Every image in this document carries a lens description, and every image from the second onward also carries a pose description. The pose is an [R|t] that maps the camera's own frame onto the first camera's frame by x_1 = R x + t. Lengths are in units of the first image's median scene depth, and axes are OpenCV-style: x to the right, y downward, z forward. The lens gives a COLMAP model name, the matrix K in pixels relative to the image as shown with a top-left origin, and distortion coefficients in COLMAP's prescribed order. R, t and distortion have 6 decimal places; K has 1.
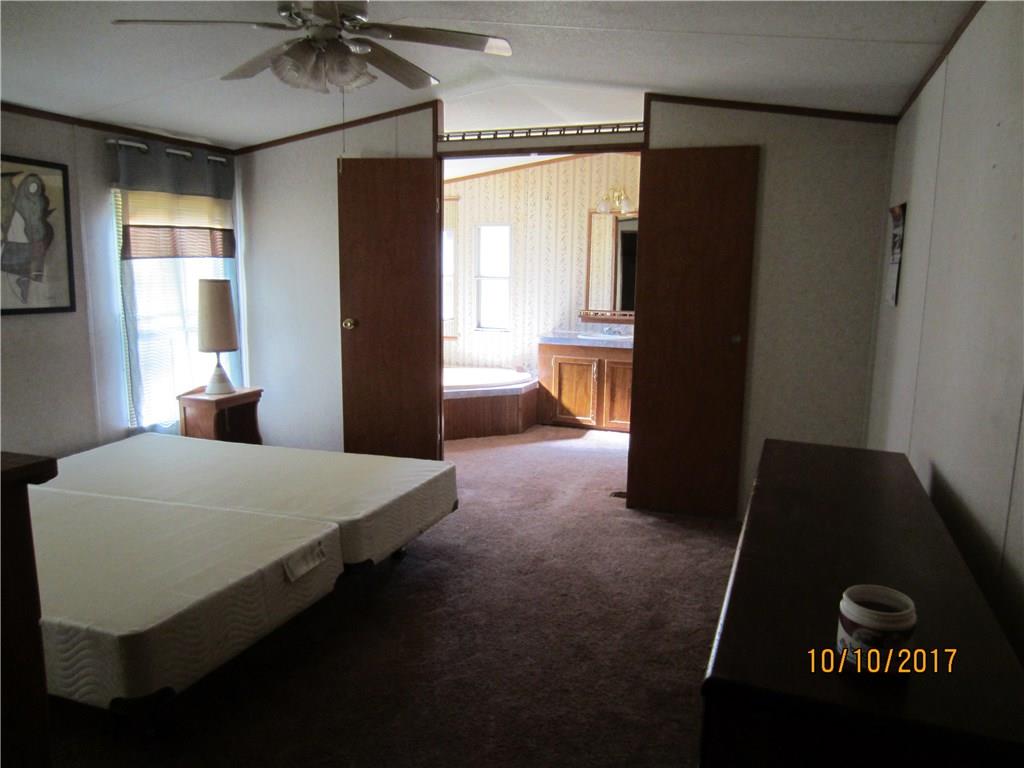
lens RADIAL K [[727.8, 0, 510.3], [0, 727.8, 383.3], [0, 0, 1]] dist [-0.012936, -0.001018]
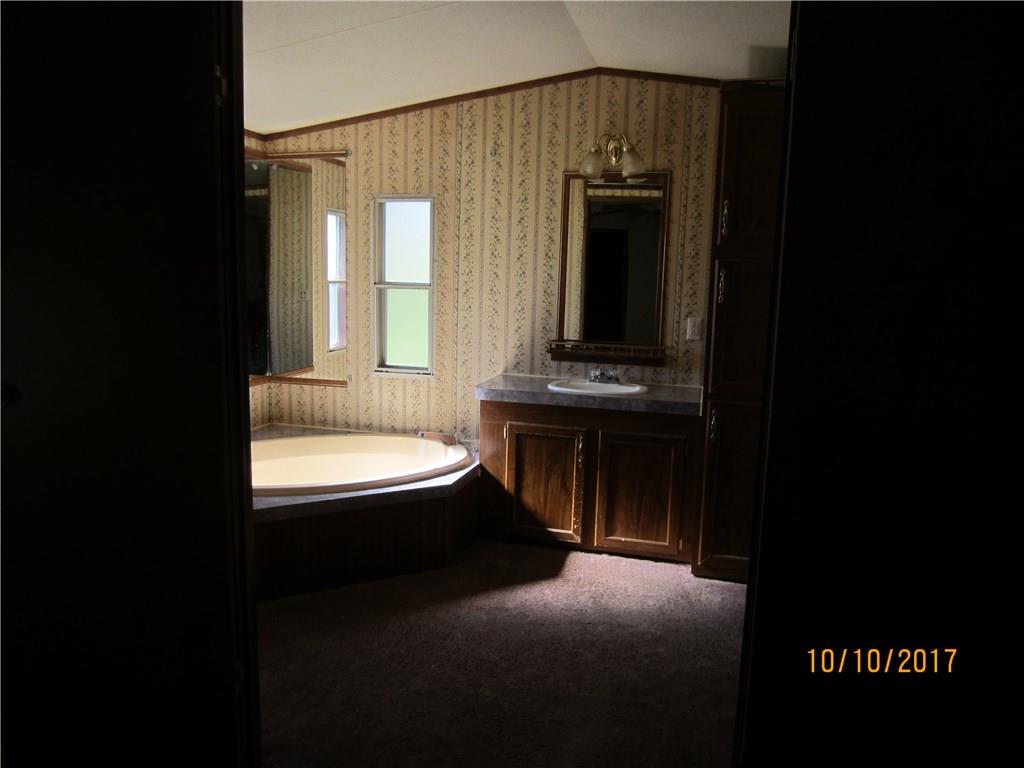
lens RADIAL K [[727.8, 0, 512.3], [0, 727.8, 386.3], [0, 0, 1]] dist [-0.012936, -0.001018]
pose [[0.995984, -0.002333, 0.089497, 0.011907], [0.003515, 0.999909, -0.013050, -0.055431], [-0.089458, 0.013312, 0.995902, 0.410147]]
